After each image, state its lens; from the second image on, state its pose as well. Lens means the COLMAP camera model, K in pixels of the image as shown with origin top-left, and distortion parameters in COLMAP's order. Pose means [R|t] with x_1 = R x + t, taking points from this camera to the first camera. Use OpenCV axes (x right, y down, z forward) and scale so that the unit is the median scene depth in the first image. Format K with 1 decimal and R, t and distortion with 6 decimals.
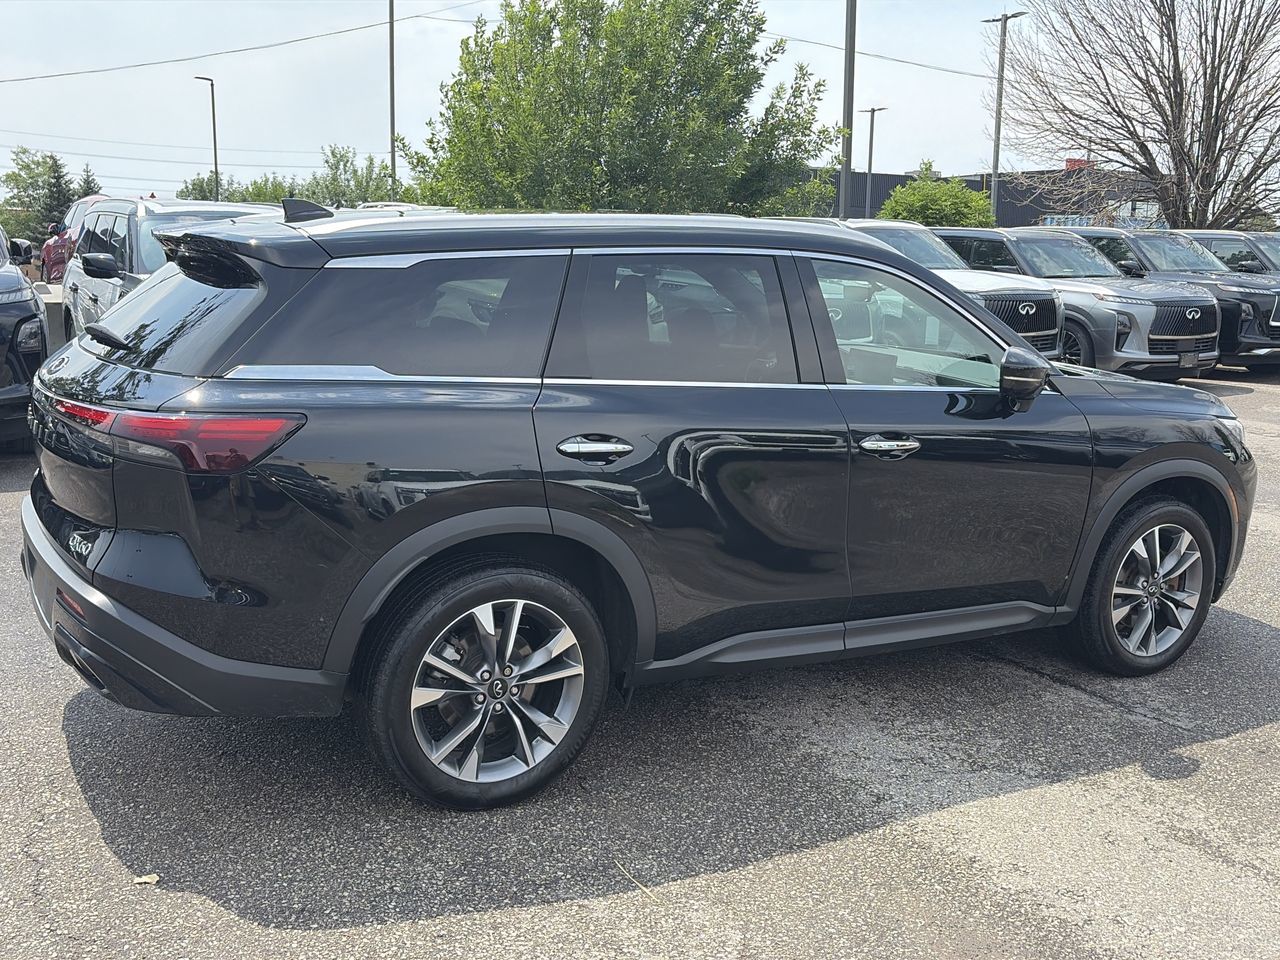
lens RADIAL K [[1284.1, 0, 640.0], [0, 1284.1, 480.0], [0, 0, 1]] dist [0.105171, -0.241293]
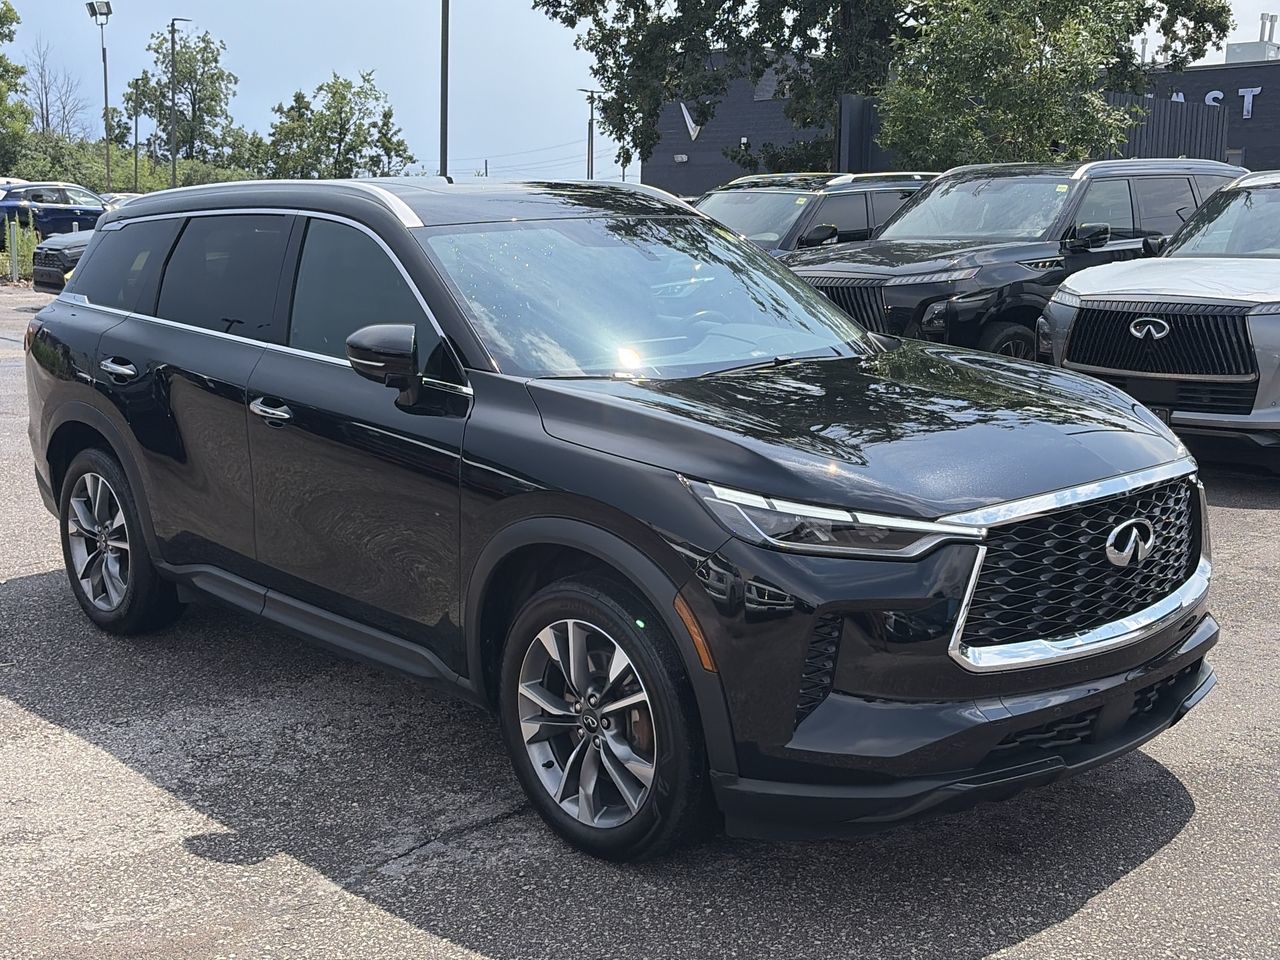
lens RADIAL K [[1589.8, 0, 640.0], [0, 1589.8, 480.0], [0, 0, 1]] dist [0.169056, -0.560762]
pose [[0.198505, 0.139068, -0.970183, 1.457078], [-0.167462, 0.980138, 0.106232, -0.154648], [0.965687, 0.141382, 0.217851, 1.049853]]
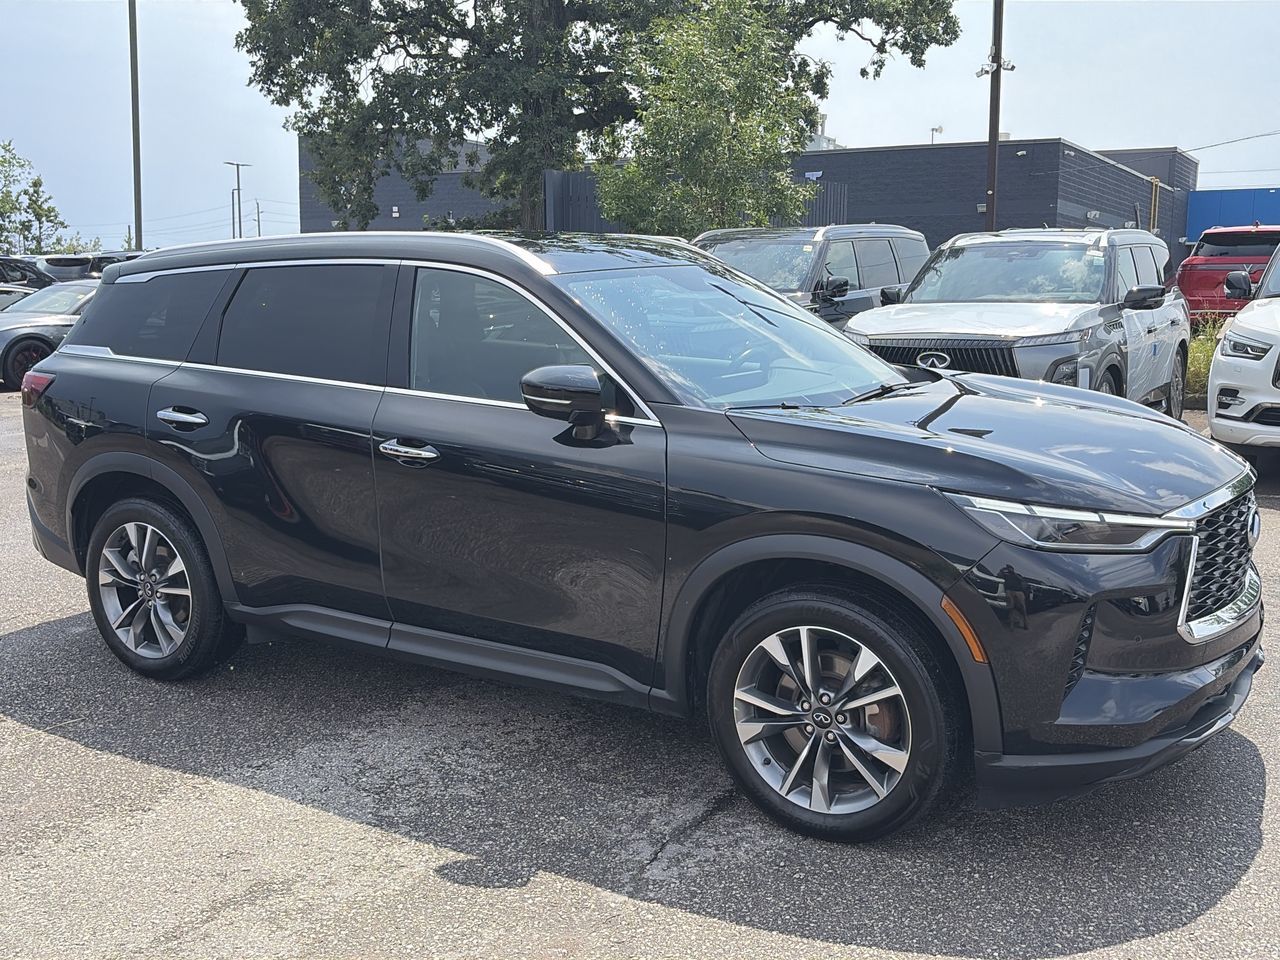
lens RADIAL K [[1363.8, 0, 654.6], [0, 1363.8, 477.0], [0, 0, 1]] dist [0.111625, -0.273282]
pose [[0.463706, 0.105854, -0.879643, 1.259901], [-0.140097, 0.989107, 0.045174, -0.085272], [0.874843, 0.102288, 0.473484, 0.692359]]
